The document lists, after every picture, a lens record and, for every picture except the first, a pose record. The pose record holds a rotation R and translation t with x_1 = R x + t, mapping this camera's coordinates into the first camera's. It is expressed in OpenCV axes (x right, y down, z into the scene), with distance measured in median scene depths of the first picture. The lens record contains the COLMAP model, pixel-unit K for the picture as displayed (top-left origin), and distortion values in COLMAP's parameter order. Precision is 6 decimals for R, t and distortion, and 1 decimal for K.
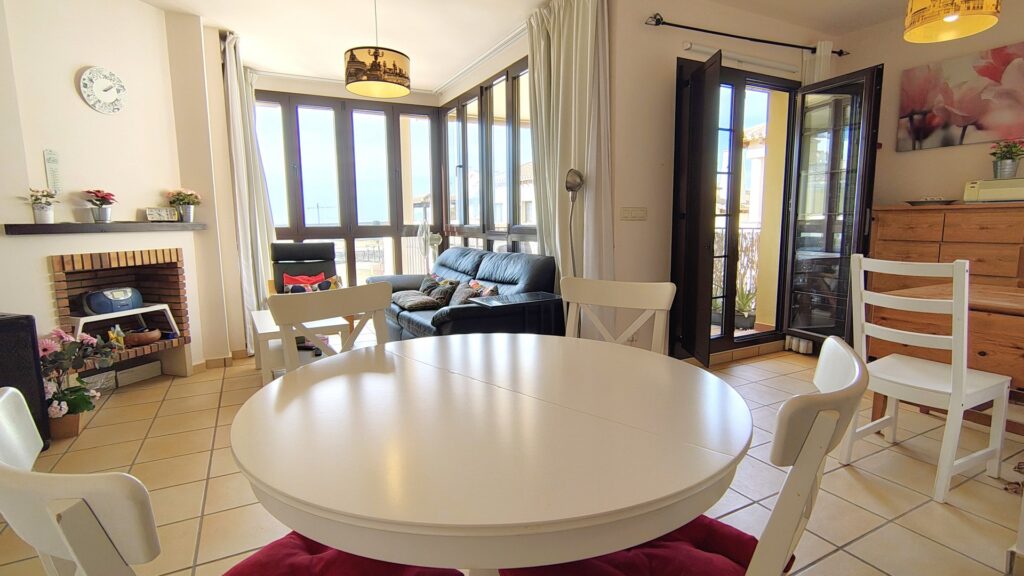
lens RADIAL K [[484.5, 0, 512.0], [0, 484.5, 288.0], [0, 0, 1]] dist [-0.004395, -0.000019]
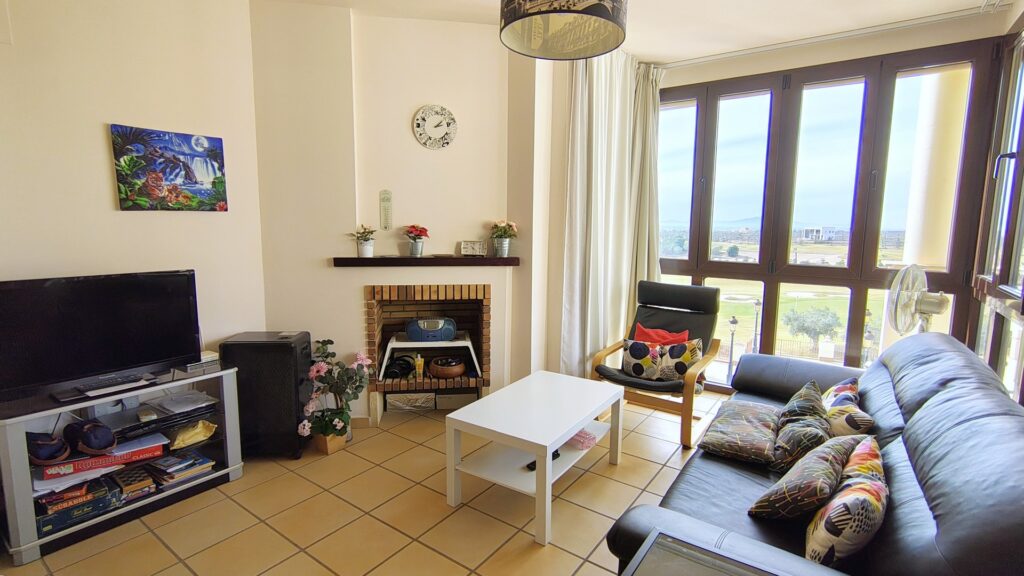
lens RADIAL K [[484.5, 0, 512.0], [0, 484.5, 288.0], [0, 0, 1]] dist [-0.004395, -0.000019]
pose [[0.452995, 0.128906, -0.882144, 0.162250], [-0.140271, 0.987472, 0.072266, -0.162378], [0.880409, 0.091003, 0.465402, 0.664996]]
